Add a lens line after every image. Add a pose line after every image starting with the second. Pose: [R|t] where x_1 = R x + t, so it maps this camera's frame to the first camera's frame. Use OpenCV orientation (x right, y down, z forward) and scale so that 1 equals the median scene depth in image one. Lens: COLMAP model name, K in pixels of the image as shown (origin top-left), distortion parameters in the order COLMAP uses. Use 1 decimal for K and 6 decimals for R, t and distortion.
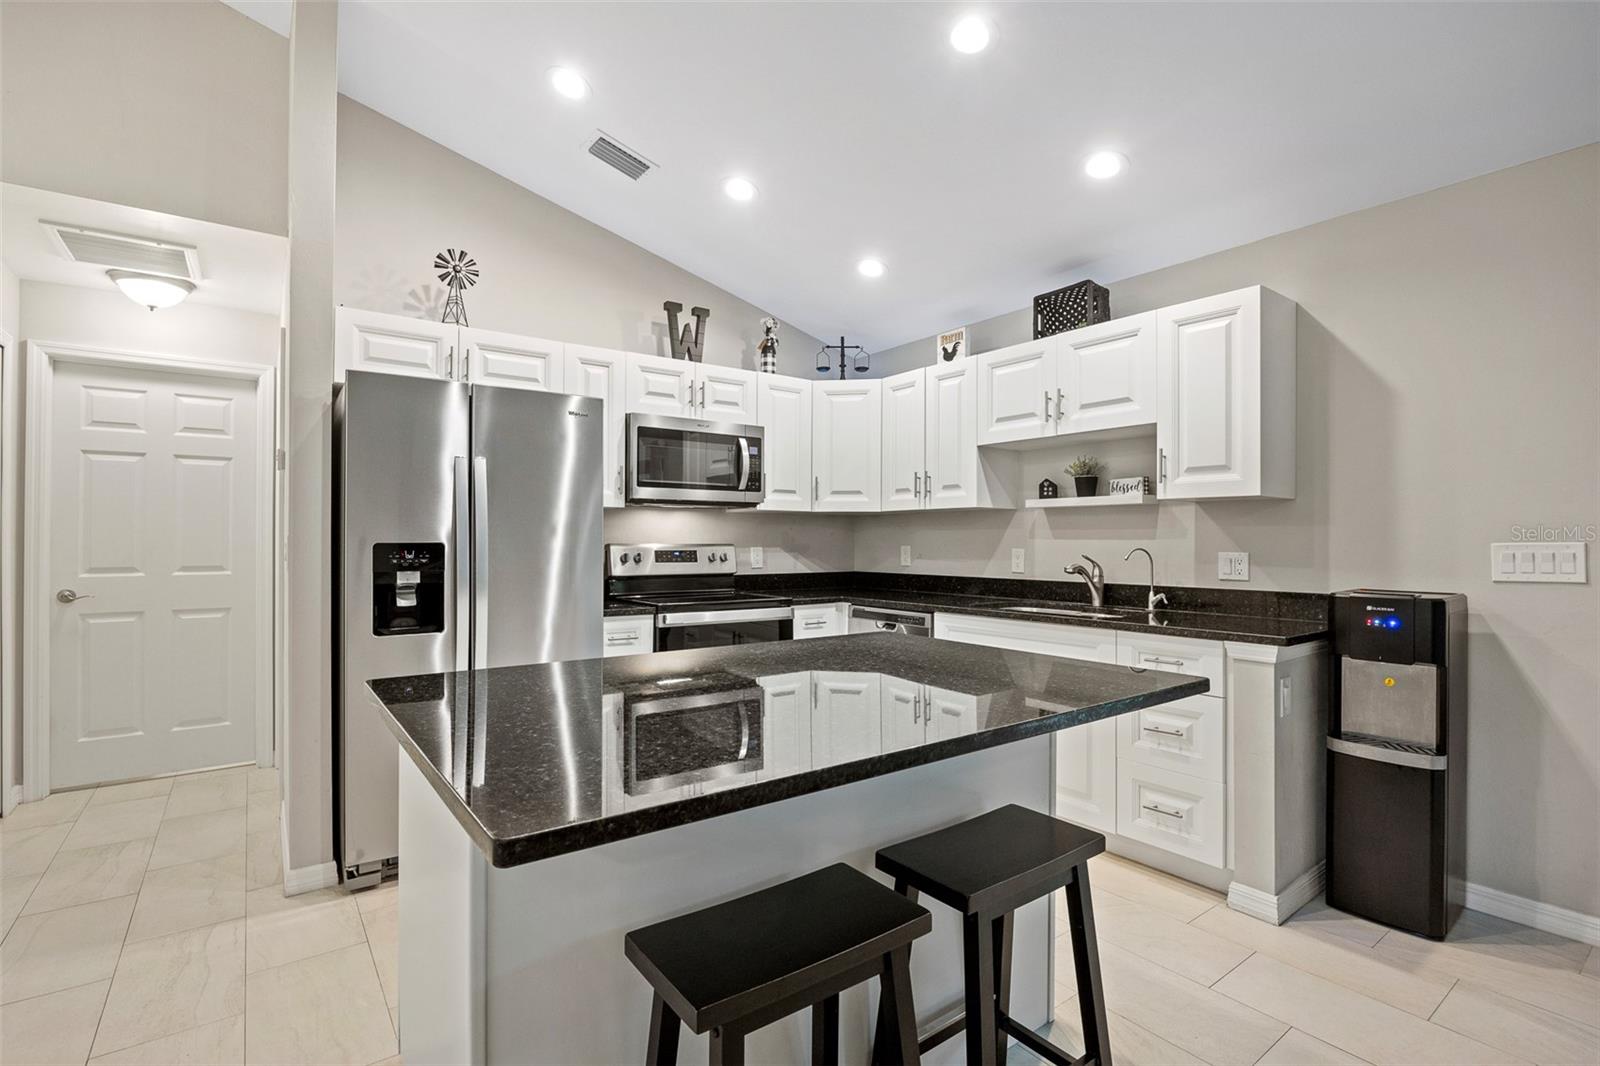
lens RADIAL K [[747.9, 0, 800.0], [0, 747.9, 533.0], [0, 0, 1]] dist [-0.013146, -0.000182]
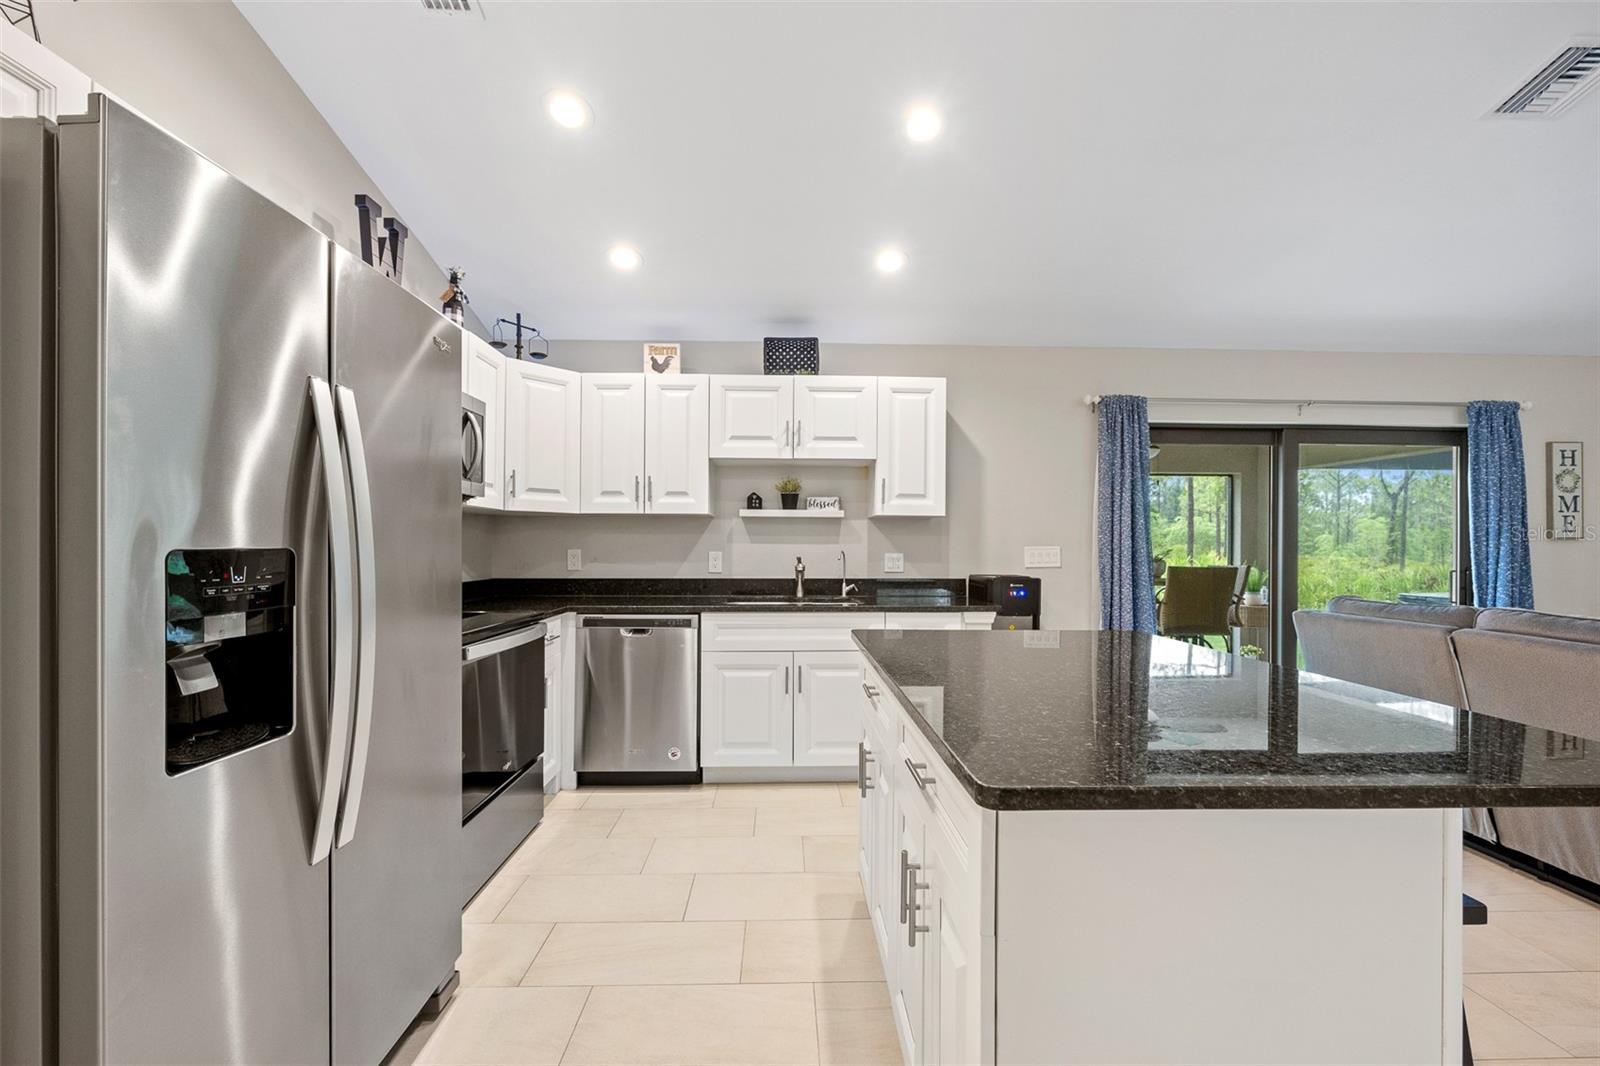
lens RADIAL K [[640.3, 0, 799.1], [0, 640.3, 547.6], [0, 0, 1]] dist [-0.001925, -0.000236]
pose [[0.575401, -0.001998, 0.817869, -0.454810], [-0.011908, 0.999871, 0.010820, 0.002688], [-0.817785, -0.015965, 0.575303, 0.352170]]
